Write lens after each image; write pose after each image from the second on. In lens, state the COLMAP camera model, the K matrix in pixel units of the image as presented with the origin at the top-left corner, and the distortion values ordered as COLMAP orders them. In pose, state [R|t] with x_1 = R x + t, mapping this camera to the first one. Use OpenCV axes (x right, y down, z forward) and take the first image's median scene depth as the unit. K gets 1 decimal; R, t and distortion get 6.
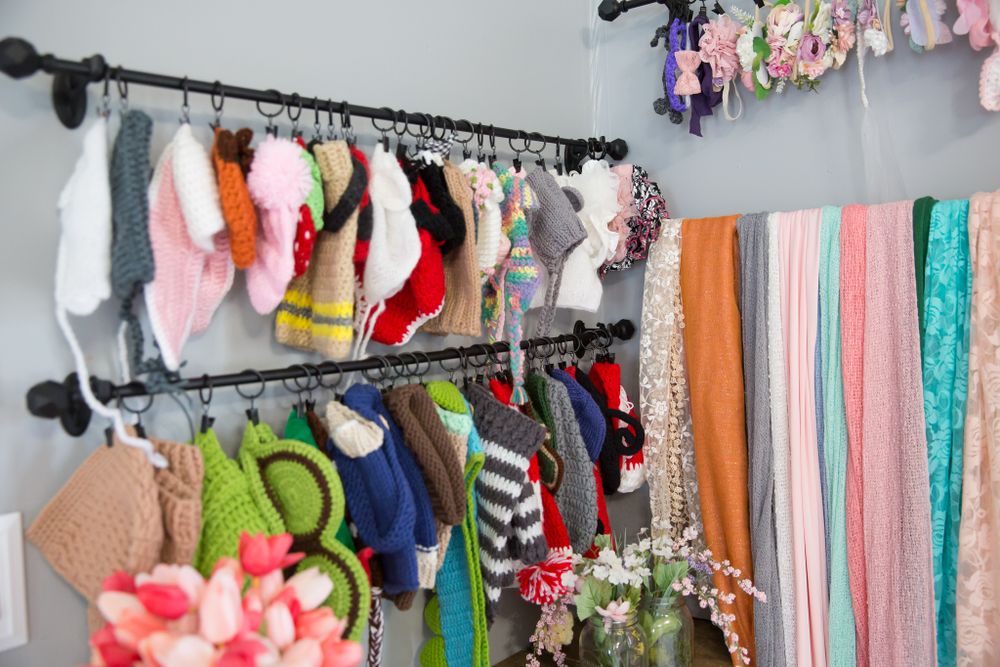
lens RADIAL K [[798.0, 0, 500.0], [0, 798.0, 335.8], [0, 0, 1]] dist [-0.016110, 0.008822]
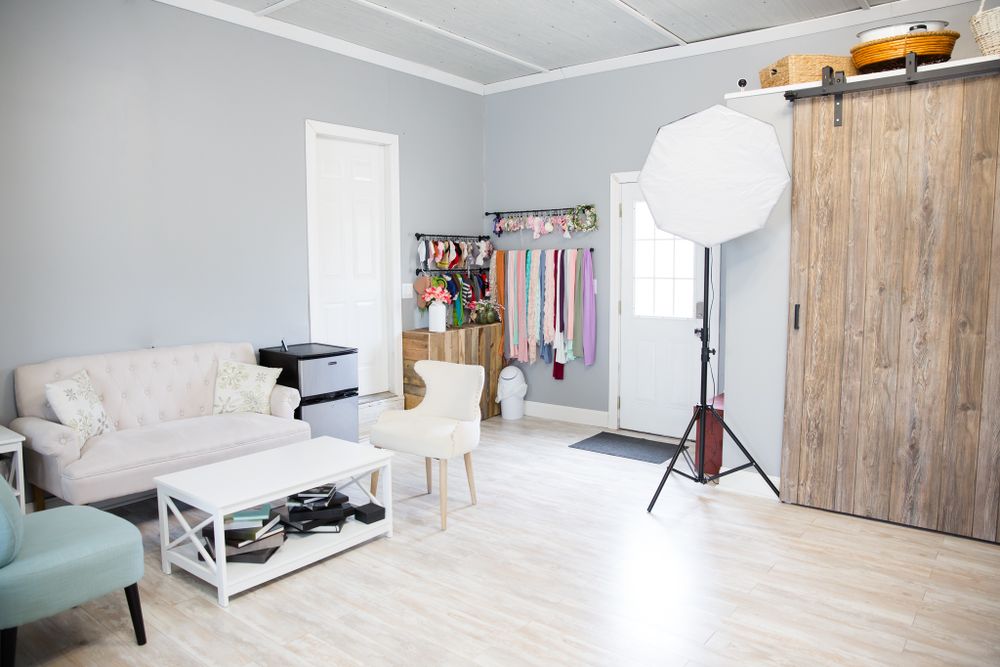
lens RADIAL K [[677.0, 0, 503.1], [0, 677.0, 335.9], [0, 0, 1]] dist [-0.066454, 0.007158]
pose [[0.997908, 0.029229, 0.057660, -0.002563], [-0.031562, 0.998702, 0.039978, 0.373825], [-0.056416, -0.041714, 0.997536, -5.287038]]
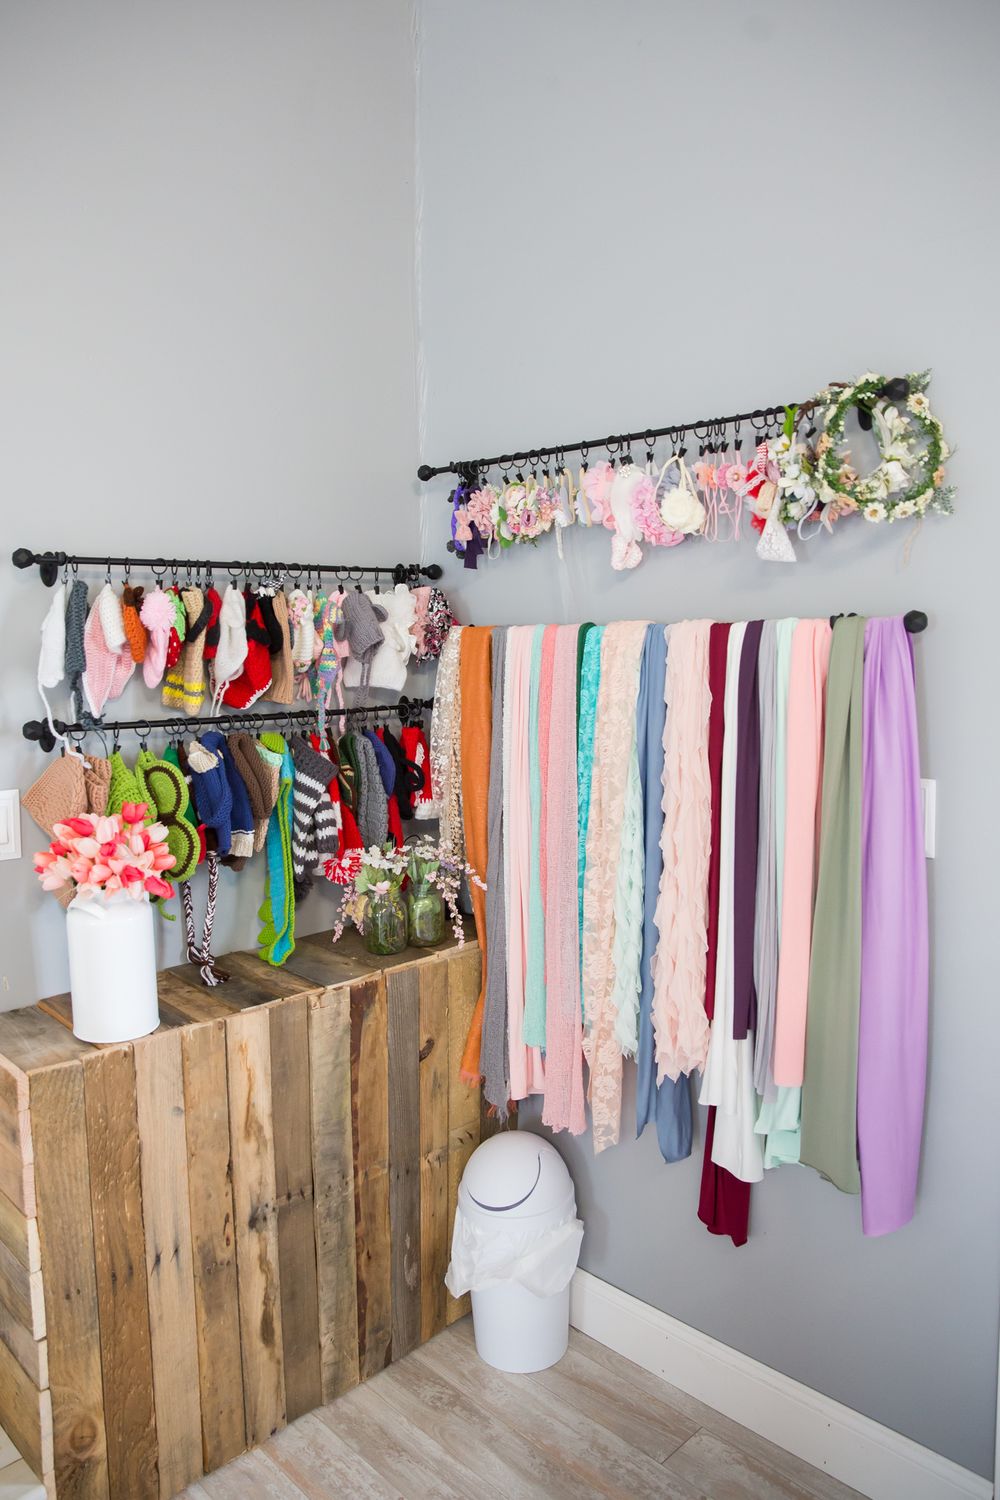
lens RADIAL K [[1015.5, 0, 504.1], [0, 1015.5, 721.1], [0, 0, 1]] dist [-0.066454, 0.007158]
pose [[0.994914, 0.035882, -0.094120, 0.605132], [-0.034016, 0.999193, 0.021361, -0.025879], [0.094810, -0.018050, 0.995332, -0.995605]]
